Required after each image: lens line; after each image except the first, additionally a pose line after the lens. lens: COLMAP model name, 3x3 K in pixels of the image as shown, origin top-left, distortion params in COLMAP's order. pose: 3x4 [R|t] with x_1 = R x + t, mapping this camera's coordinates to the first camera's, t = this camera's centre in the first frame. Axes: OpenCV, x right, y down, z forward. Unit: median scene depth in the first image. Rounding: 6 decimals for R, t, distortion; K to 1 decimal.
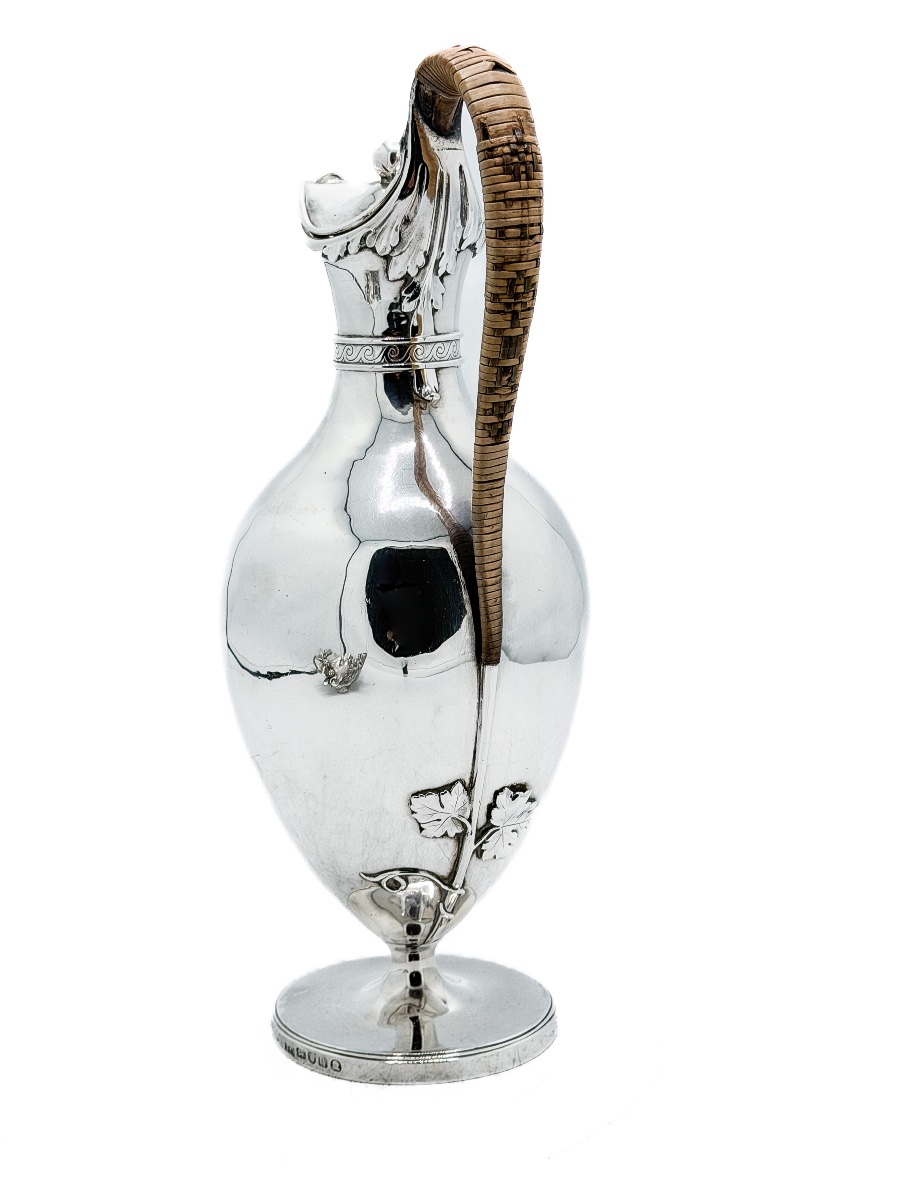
lens RADIAL K [[2187.1, 0, 448.8], [0, 2187.1, 599.5], [0, 0, 1]] dist [0.123754, 0.000000]
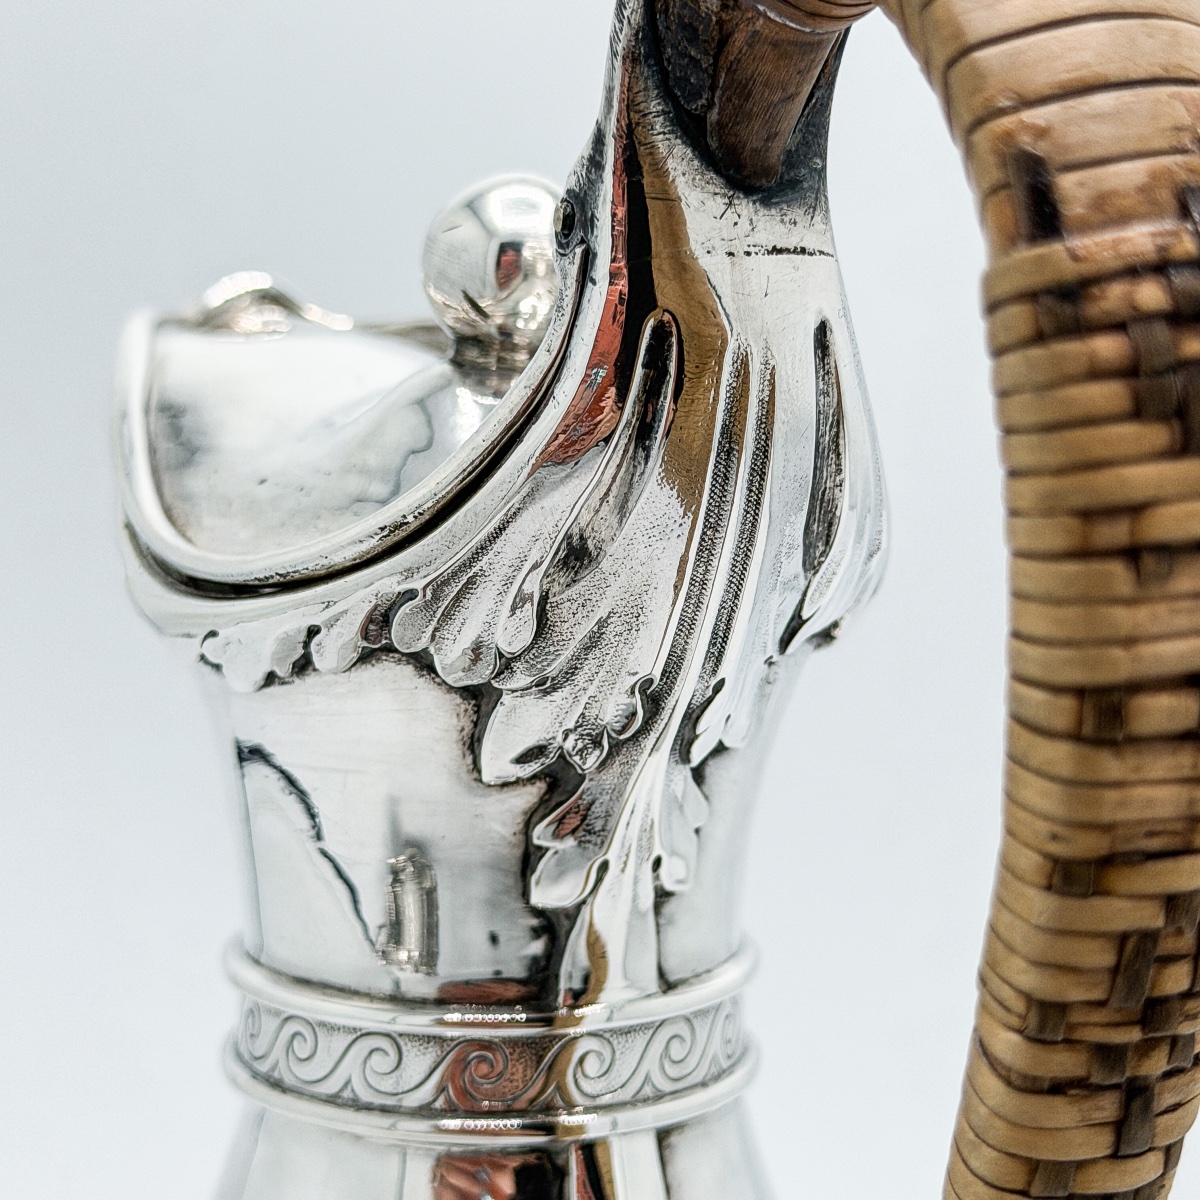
lens RADIAL K [[3883.9, 0, 598.1], [0, 3883.9, 599.6], [0, 0, 1]] dist [0.312854, 0.000000]
pose [[0.999000, 0.032020, 0.031191, -0.029926], [-0.029318, 0.996072, -0.083550, -0.138012], [-0.033744, 0.082552, 0.996015, 0.617509]]
